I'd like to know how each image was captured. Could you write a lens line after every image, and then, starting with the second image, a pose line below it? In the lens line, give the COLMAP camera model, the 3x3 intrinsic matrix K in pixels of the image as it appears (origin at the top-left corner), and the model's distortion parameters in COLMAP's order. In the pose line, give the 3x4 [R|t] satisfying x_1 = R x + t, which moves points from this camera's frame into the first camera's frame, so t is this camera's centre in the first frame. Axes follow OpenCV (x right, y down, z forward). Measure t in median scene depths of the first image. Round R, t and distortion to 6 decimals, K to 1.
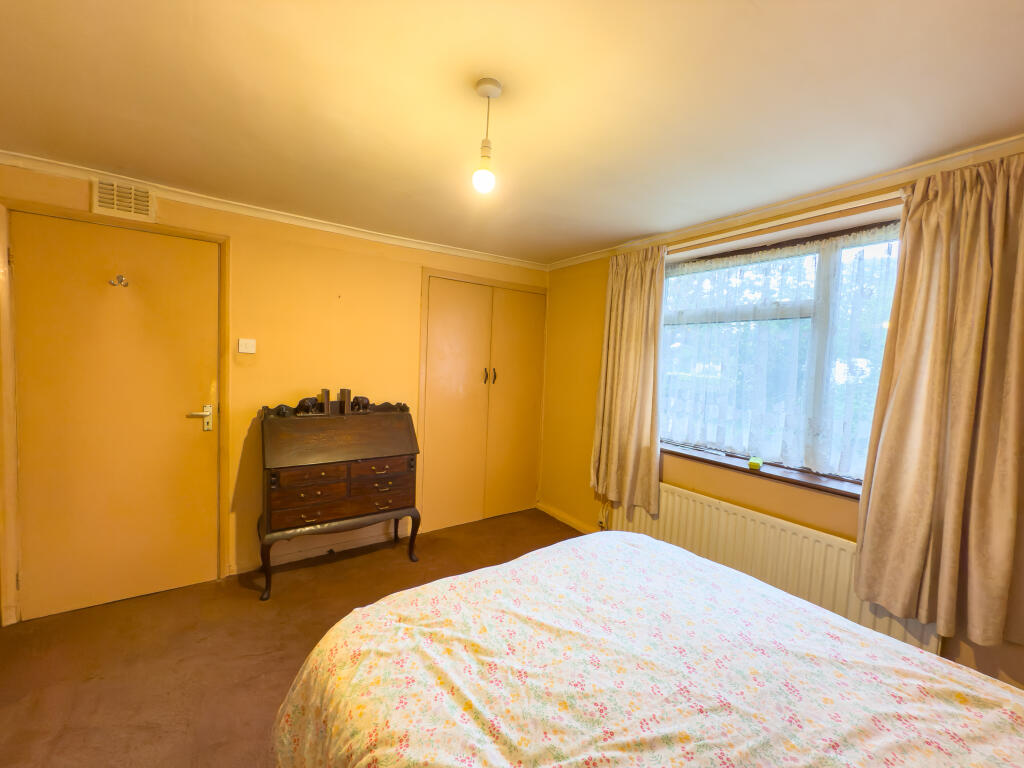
lens RADIAL K [[410.0, 0, 510.9], [0, 410.0, 384.5], [0, 0, 1]] dist [-0.001930, -0.000604]
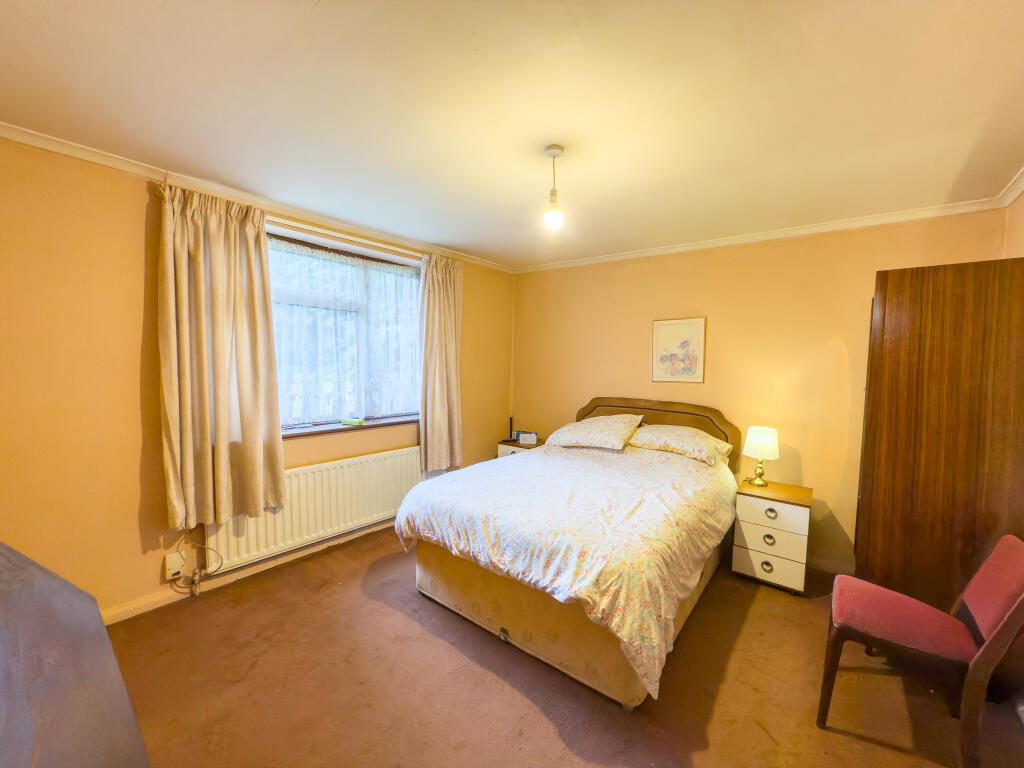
lens RADIAL K [[410.0, 0, 510.9], [0, 410.0, 384.5], [0, 0, 1]] dist [-0.001930, -0.000604]
pose [[-0.270753, -0.108436, 0.956522, -0.859321], [0.022642, 0.992643, 0.118940, -0.077433], [-0.962383, 0.053861, -0.266306, 0.952657]]
